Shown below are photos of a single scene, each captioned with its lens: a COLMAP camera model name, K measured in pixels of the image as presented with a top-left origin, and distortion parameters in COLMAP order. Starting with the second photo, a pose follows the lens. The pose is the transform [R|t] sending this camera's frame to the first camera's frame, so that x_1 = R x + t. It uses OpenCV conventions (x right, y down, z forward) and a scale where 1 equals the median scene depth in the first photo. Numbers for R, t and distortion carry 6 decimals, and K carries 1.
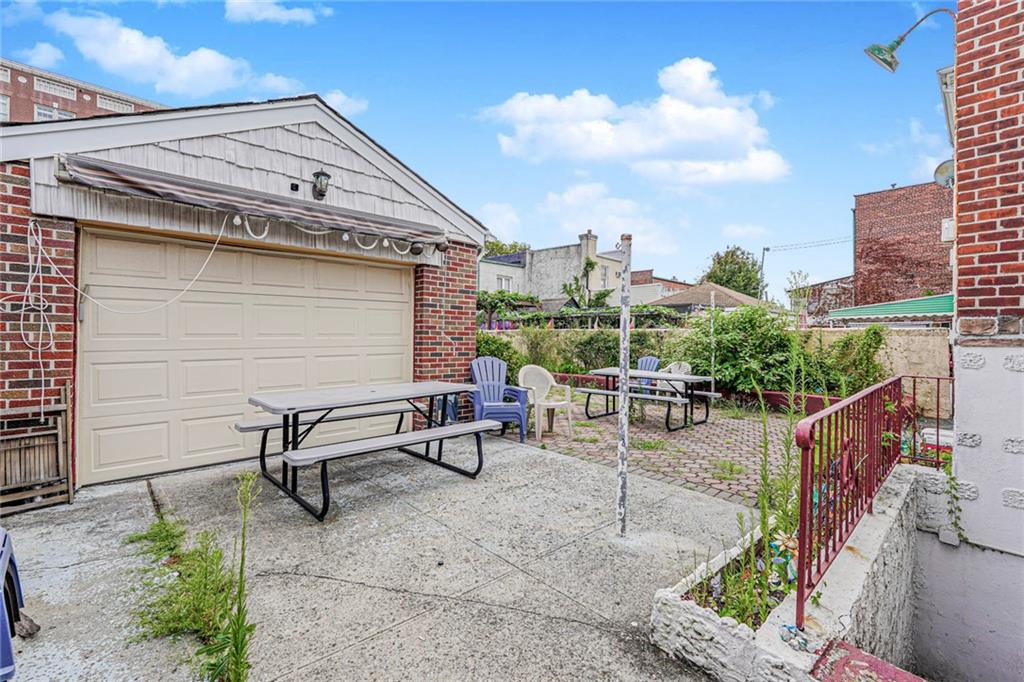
lens RADIAL K [[442.8, 0, 512.0], [0, 442.8, 341.0], [0, 0, 1]] dist [-0.000047, 0.000060]
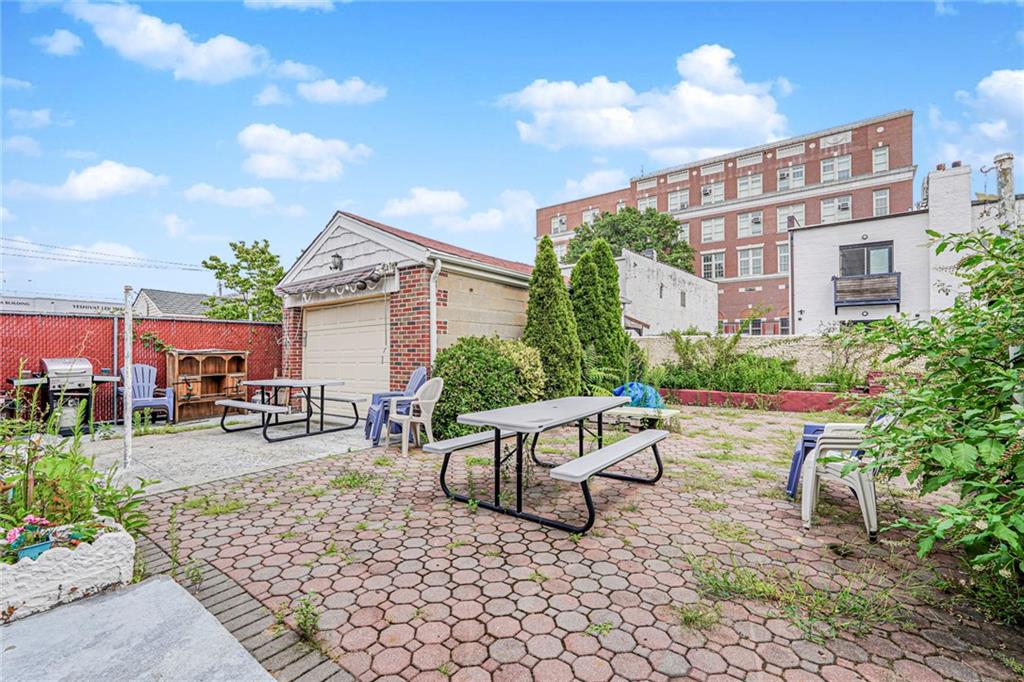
lens RADIAL K [[442.8, 0, 512.0], [0, 442.8, 341.0], [0, 0, 1]] dist [-0.000047, 0.000060]
pose [[0.175076, -0.035558, -0.983913, 1.044098], [0.002151, 0.999359, -0.035733, 0.011905], [0.984553, 0.004139, 0.175040, 1.049643]]
